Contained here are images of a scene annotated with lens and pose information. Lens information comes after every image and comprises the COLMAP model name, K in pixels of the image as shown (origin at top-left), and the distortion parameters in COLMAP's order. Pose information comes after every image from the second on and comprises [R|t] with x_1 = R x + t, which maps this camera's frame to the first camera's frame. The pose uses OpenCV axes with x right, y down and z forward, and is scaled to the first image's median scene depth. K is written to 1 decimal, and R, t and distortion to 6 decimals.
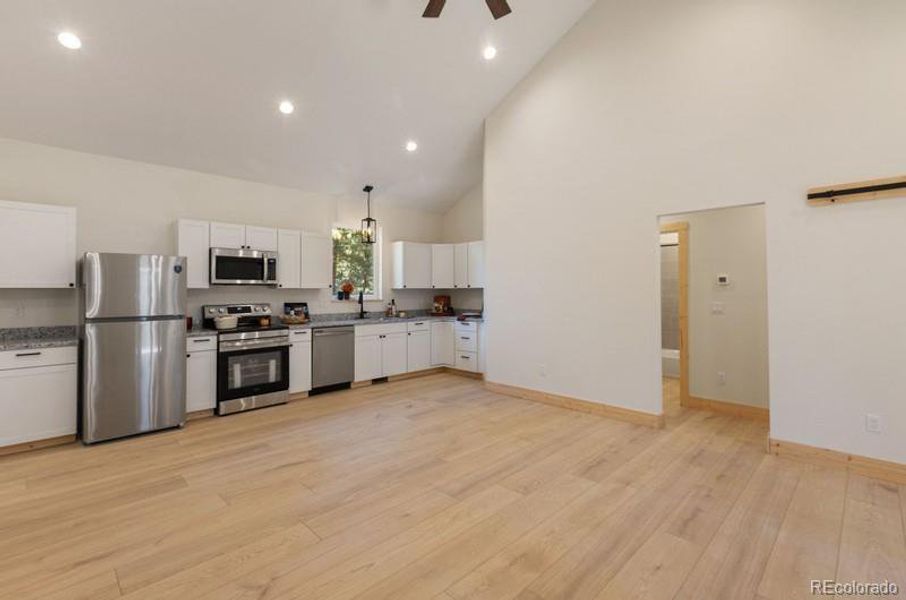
lens RADIAL K [[406.5, 0, 453.5], [0, 406.5, 289.3], [0, 0, 1]] dist [-0.000325, -0.000177]
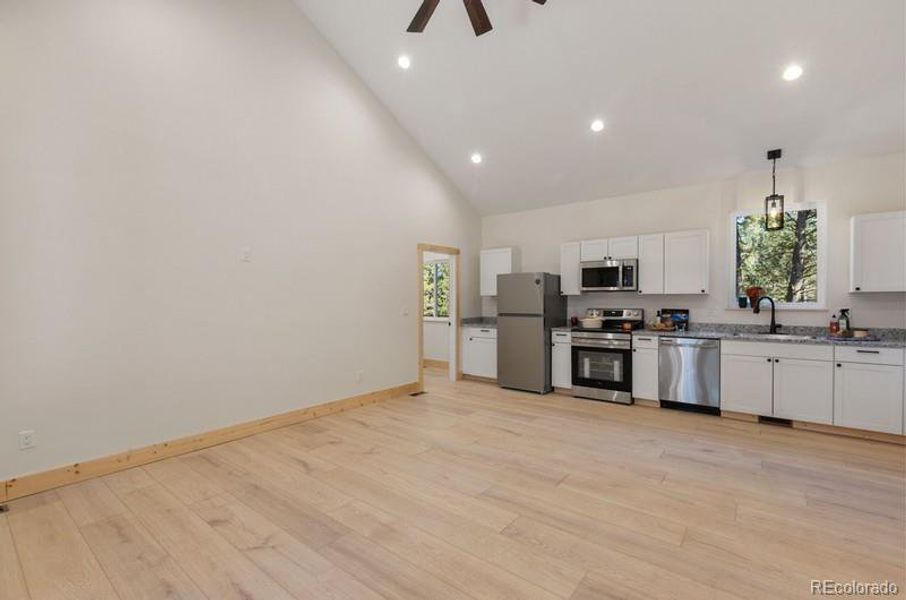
lens RADIAL K [[404.1, 0, 457.6], [0, 404.1, 301.4], [0, 0, 1]] dist [0.002460, 0.000524]
pose [[0.131767, 0.010056, -0.991230, 0.560783], [0.007710, 0.999908, 0.011169, 0.001048], [0.991251, -0.009115, 0.131678, 0.442053]]
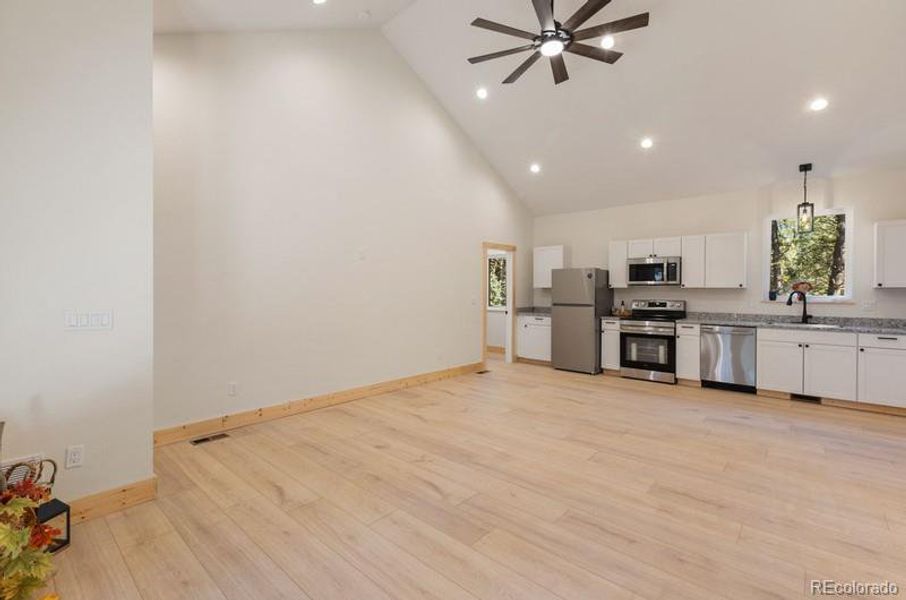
lens RADIAL K [[406.5, 0, 453.5], [0, 406.5, 289.3], [0, 0, 1]] dist [-0.000325, -0.000177]
pose [[0.064268, 0.001475, -0.997932, 0.744600], [-0.000770, 0.999999, 0.001428, 0.001292], [0.997932, 0.000677, 0.064269, 0.290375]]
